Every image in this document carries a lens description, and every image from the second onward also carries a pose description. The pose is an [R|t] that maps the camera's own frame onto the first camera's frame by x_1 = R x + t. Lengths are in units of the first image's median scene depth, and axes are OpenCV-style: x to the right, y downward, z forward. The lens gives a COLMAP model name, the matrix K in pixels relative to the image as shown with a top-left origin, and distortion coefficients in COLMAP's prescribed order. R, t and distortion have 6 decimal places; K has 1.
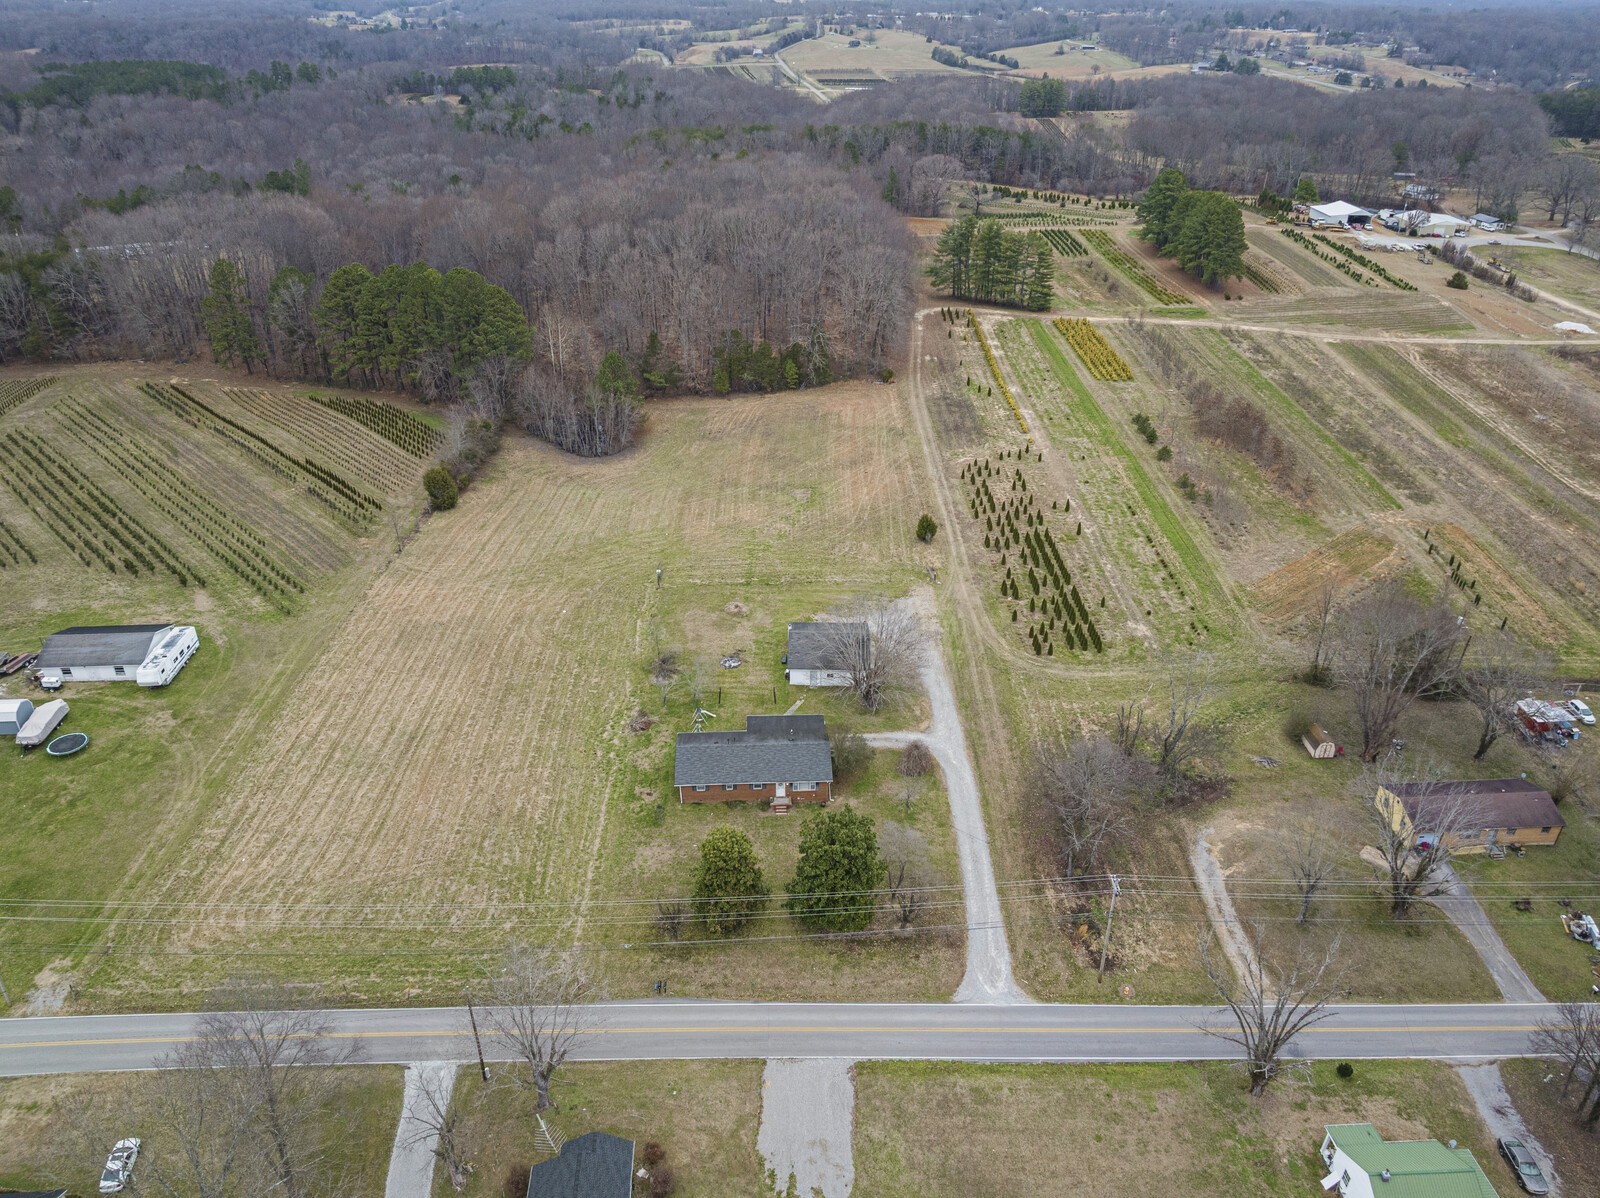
lens RADIAL K [[1132.5, 0, 801.5], [0, 1132.5, 596.9], [0, 0, 1]] dist [-0.045462, 0.014157]
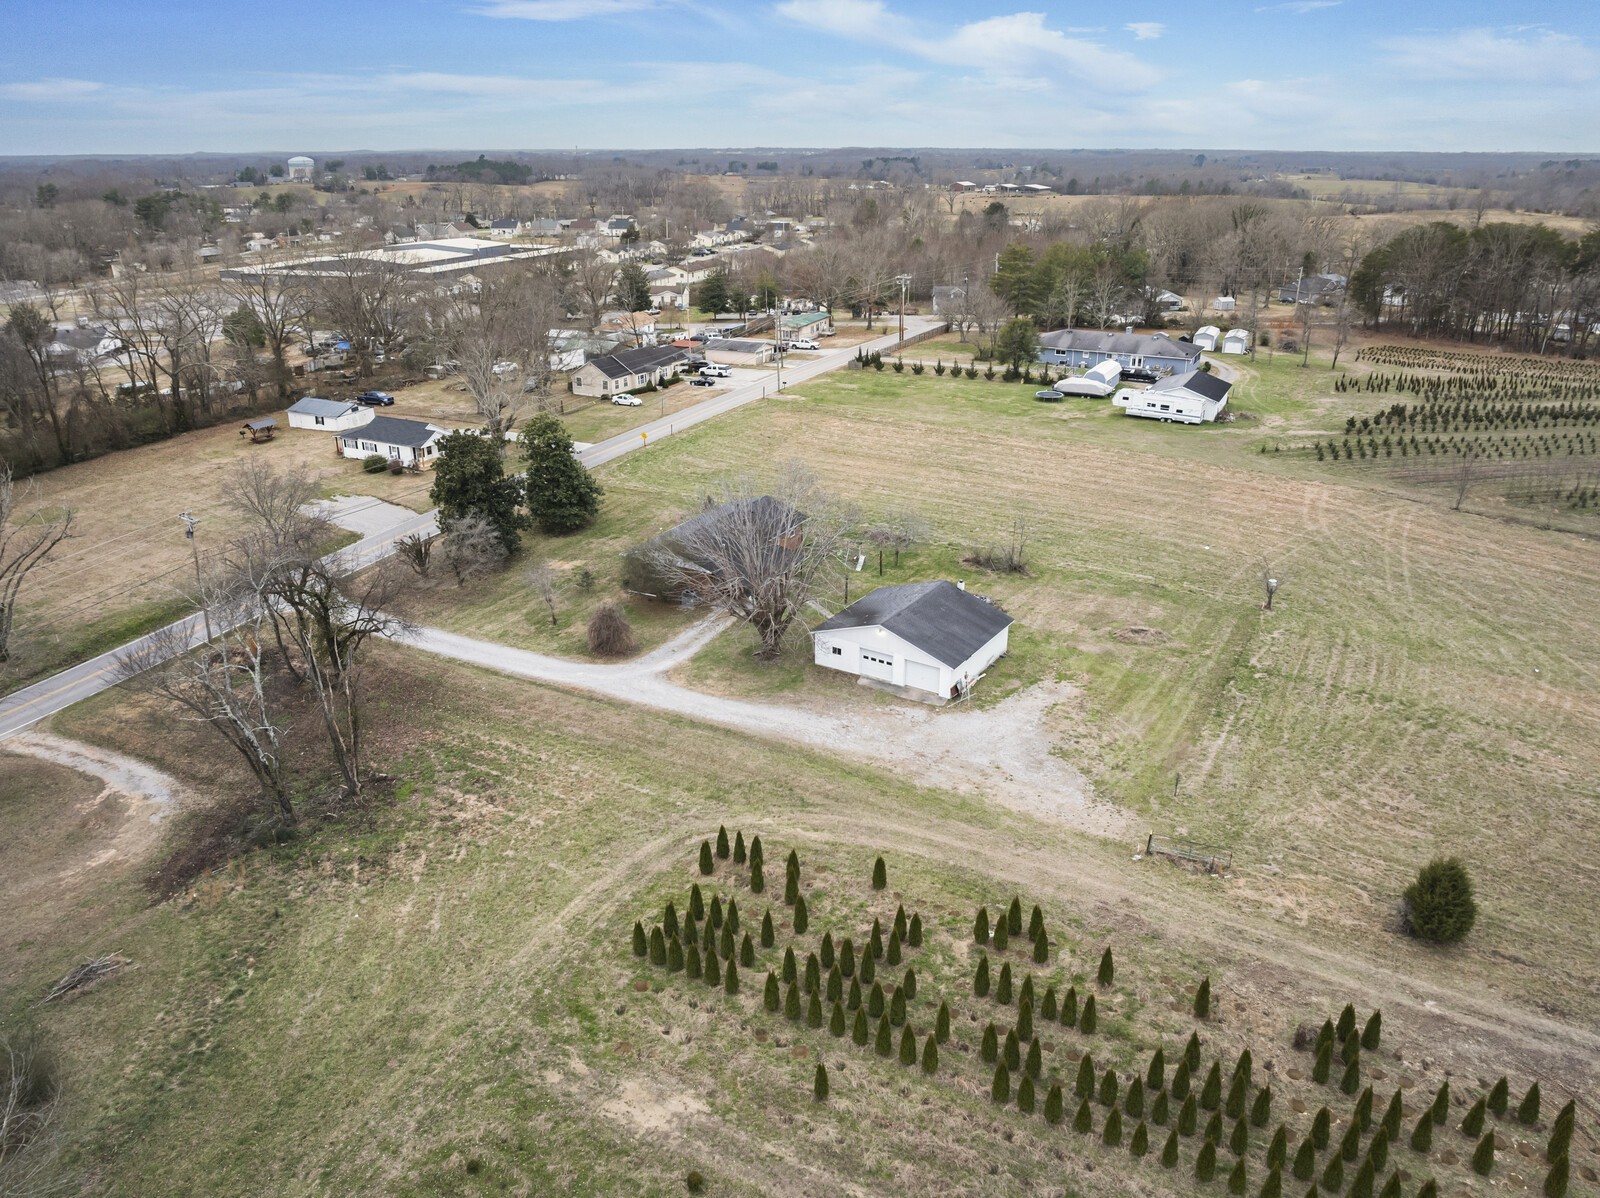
lens RADIAL K [[1132.5, 0, 799.0], [0, 1132.5, 598.0], [0, 0, 1]] dist [-0.045462, 0.014157]
pose [[-0.525529, 0.311502, -0.791698, 0.517451], [-0.417134, 0.716693, 0.558883, -0.269751], [0.741498, 0.623953, -0.246705, 1.123532]]
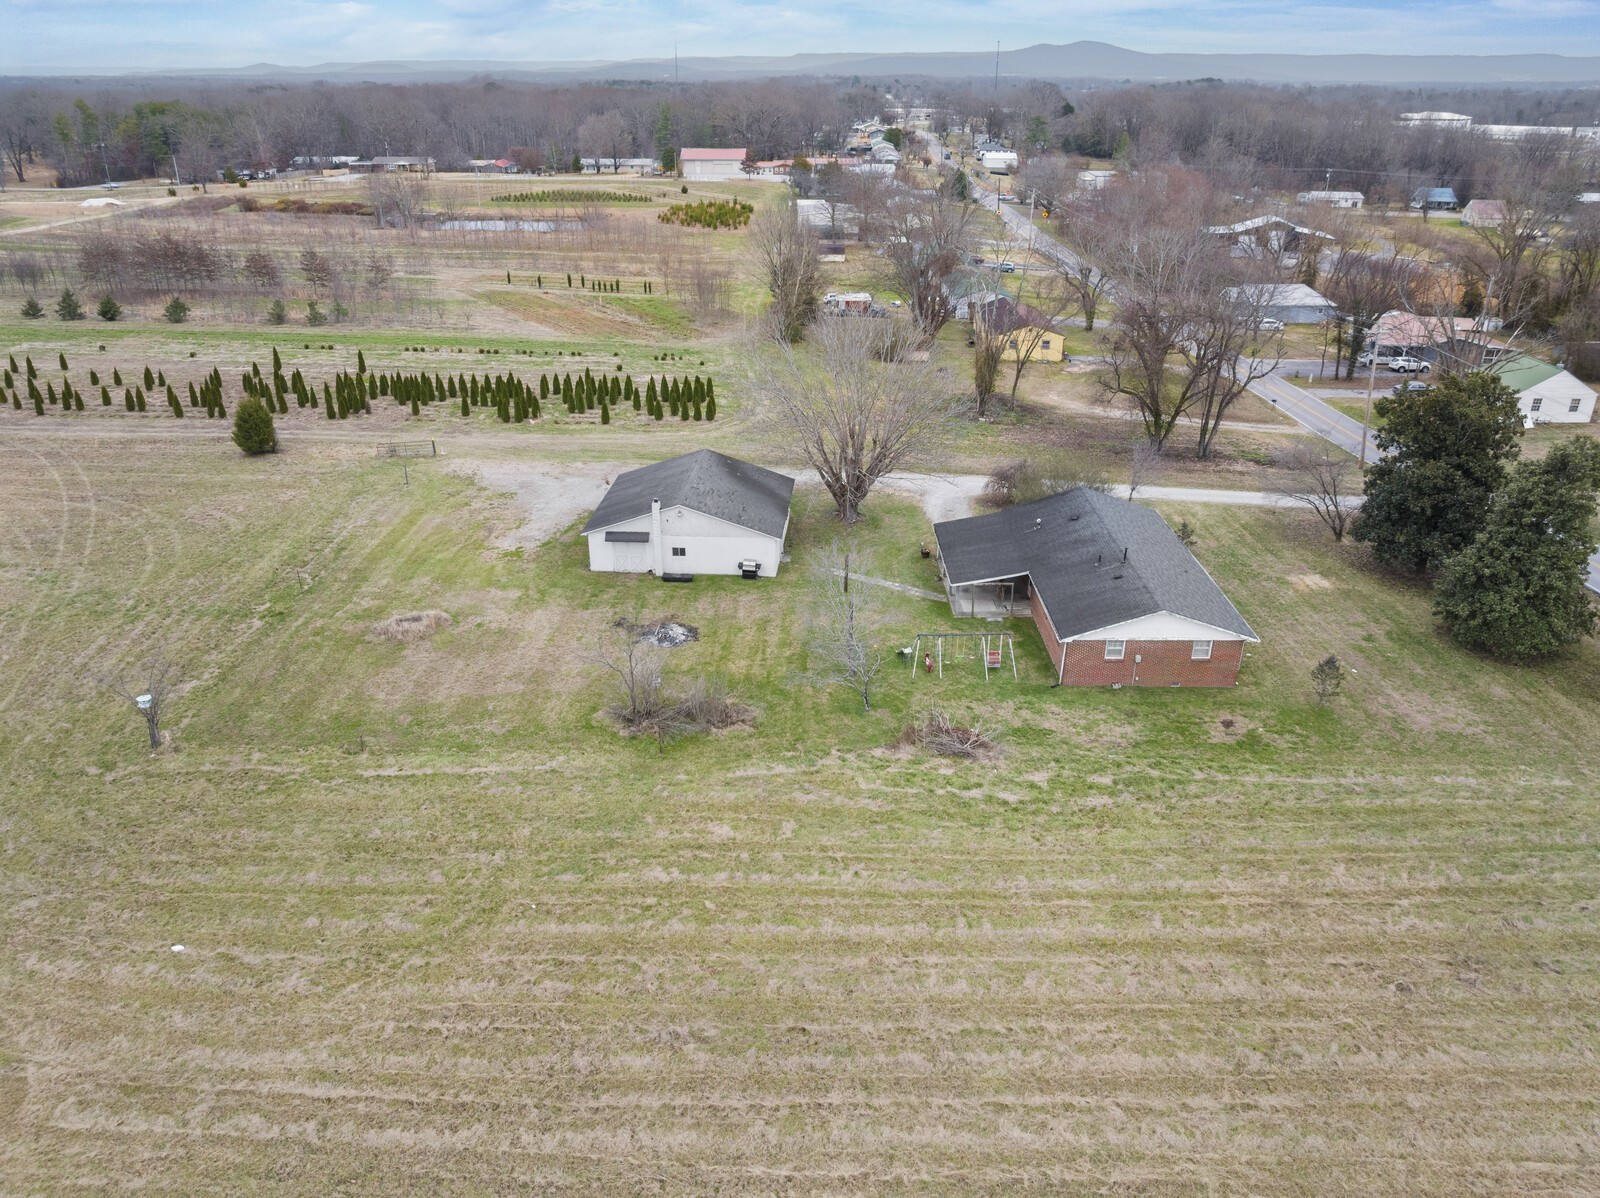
lens RADIAL K [[1132.5, 0, 805.7], [0, 1132.5, 590.2], [0, 0, 1]] dist [-0.045462, 0.014157]
pose [[0.043708, -0.424645, 0.904304, -0.433979], [0.482883, 0.801392, 0.352980, -0.076236], [-0.874593, 0.421245, 0.240081, 0.886419]]
